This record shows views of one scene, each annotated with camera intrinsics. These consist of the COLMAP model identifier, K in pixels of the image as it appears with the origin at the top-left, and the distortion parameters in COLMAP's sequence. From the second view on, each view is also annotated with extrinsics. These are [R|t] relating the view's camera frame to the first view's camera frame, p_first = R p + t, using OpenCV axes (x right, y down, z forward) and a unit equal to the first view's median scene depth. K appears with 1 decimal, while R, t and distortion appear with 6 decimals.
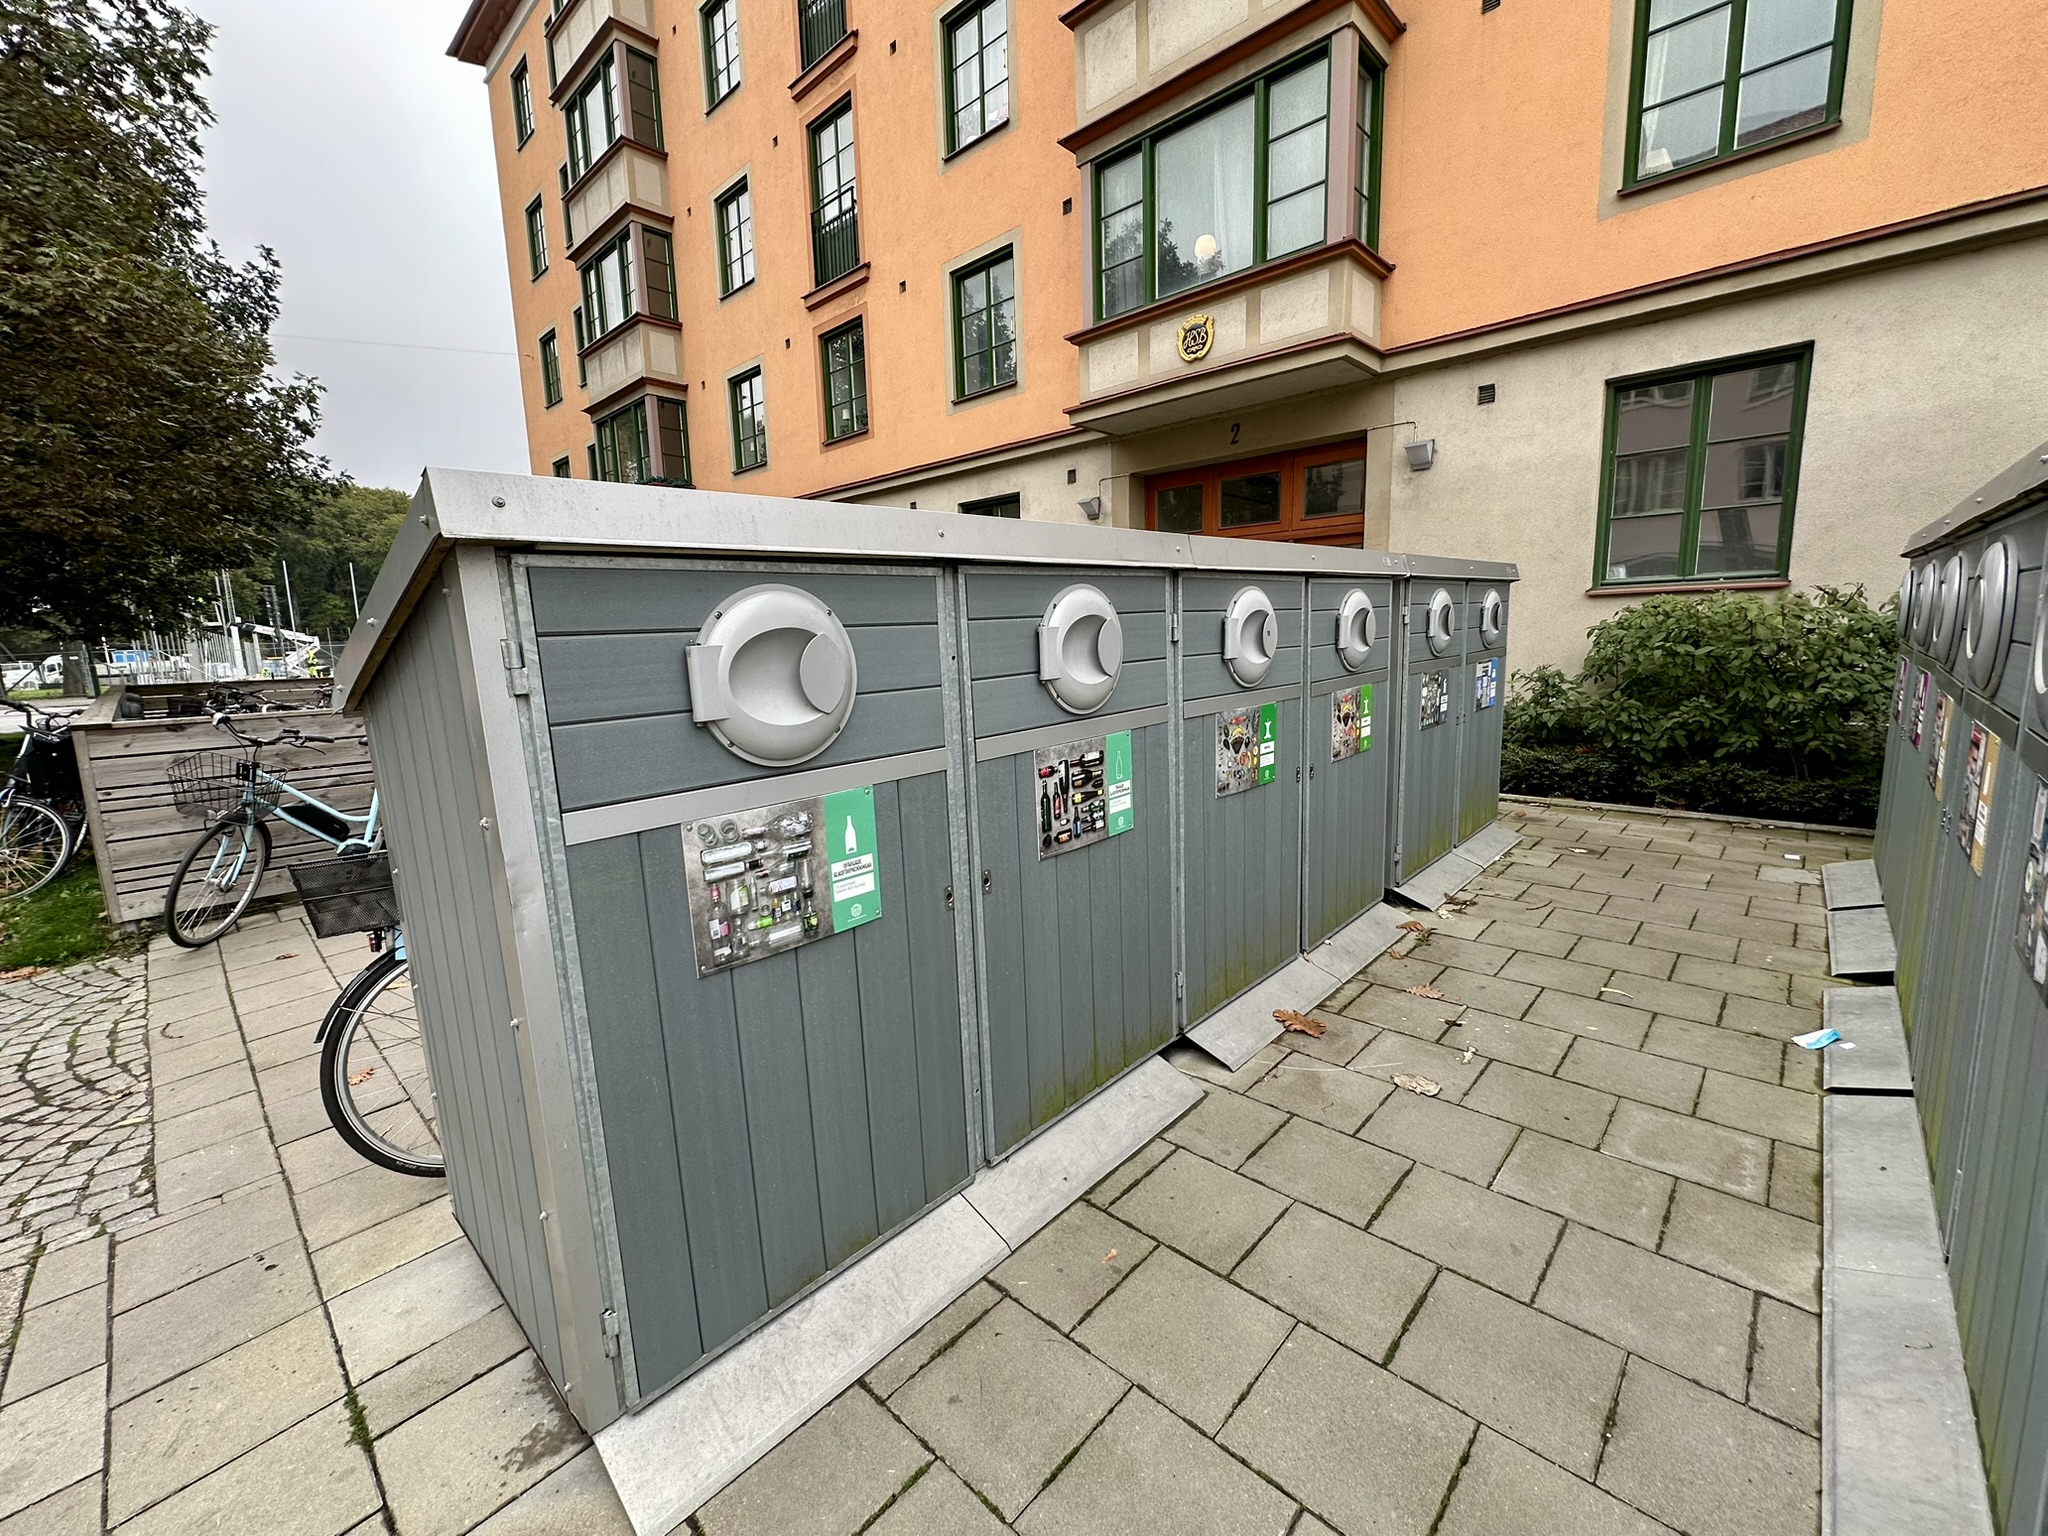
lens RADIAL K [[839.4, 0, 1021.6], [0, 839.4, 767.6], [0, 0, 1]] dist [-0.001808, 0.000770]
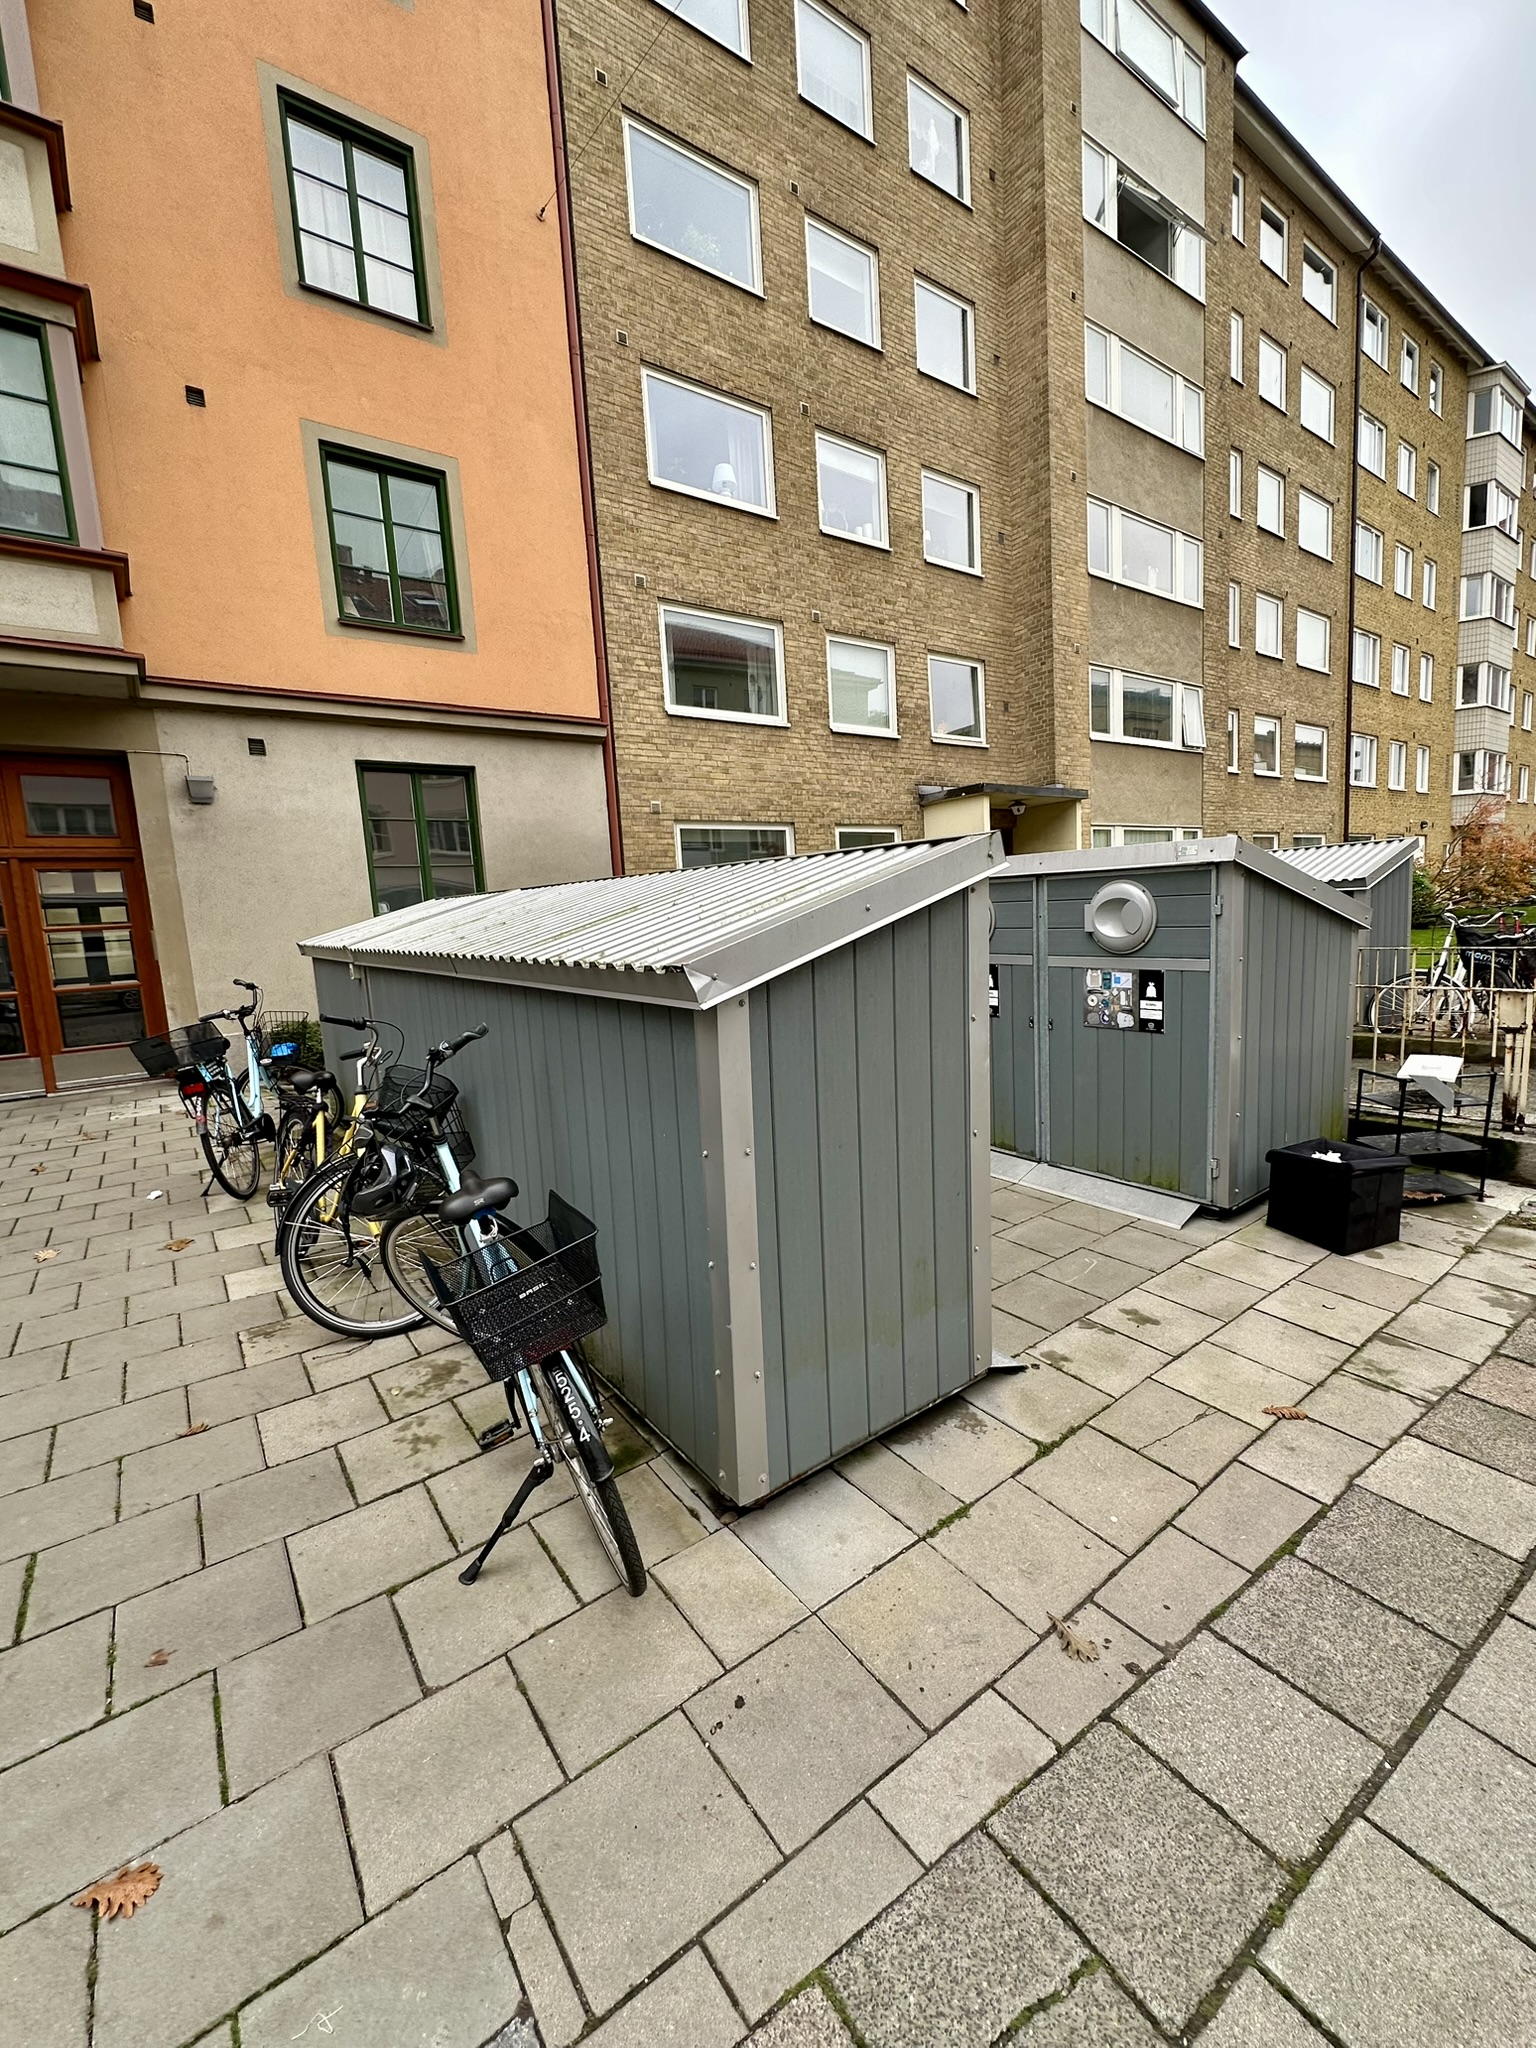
lens RADIAL K [[839.4, 0, 763.3], [0, 839.4, 1022.7], [0, 0, 1]] dist [-0.001808, 0.000770]
pose [[0.185705, -0.104772, 0.977004, -0.450817], [0.205389, 0.976474, 0.065676, -0.021865], [-0.960900, 0.188470, 0.202855, 0.196037]]
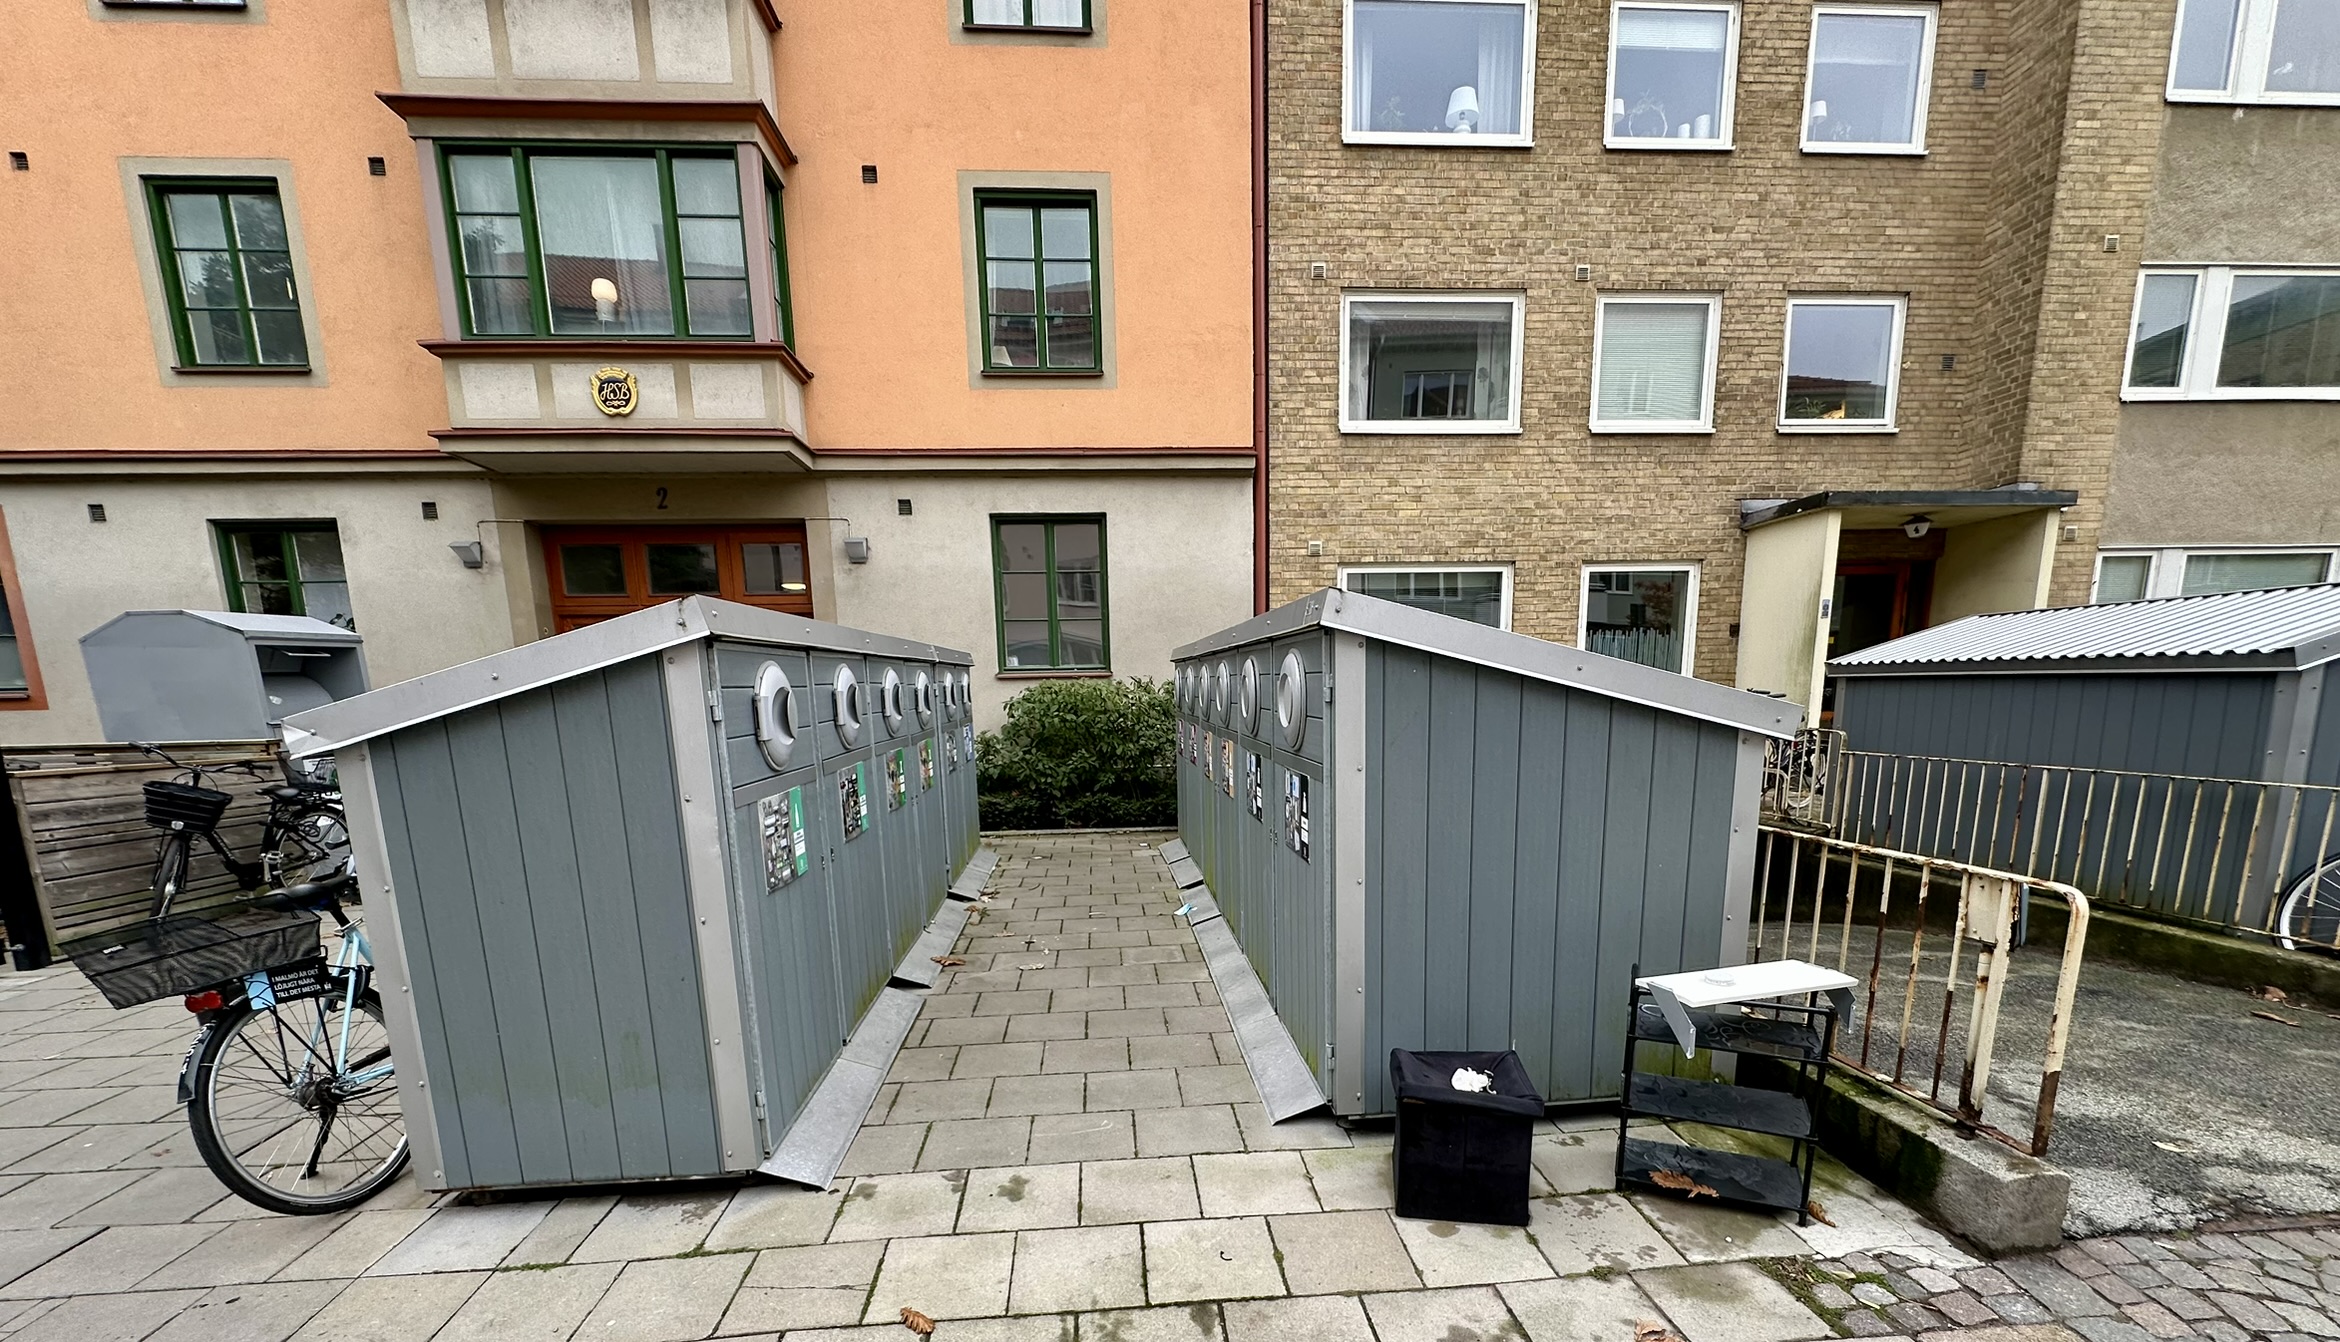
lens RADIAL K [[966.5, 0, 1169.4], [0, 966.5, 873.8], [0, 0, 1]] dist [-0.000825, 0.000327]
pose [[0.673061, -0.119886, 0.729806, -0.261947], [0.115781, 0.991688, 0.056127, 0.040610], [-0.730469, 0.046720, 0.681346, -0.191377]]
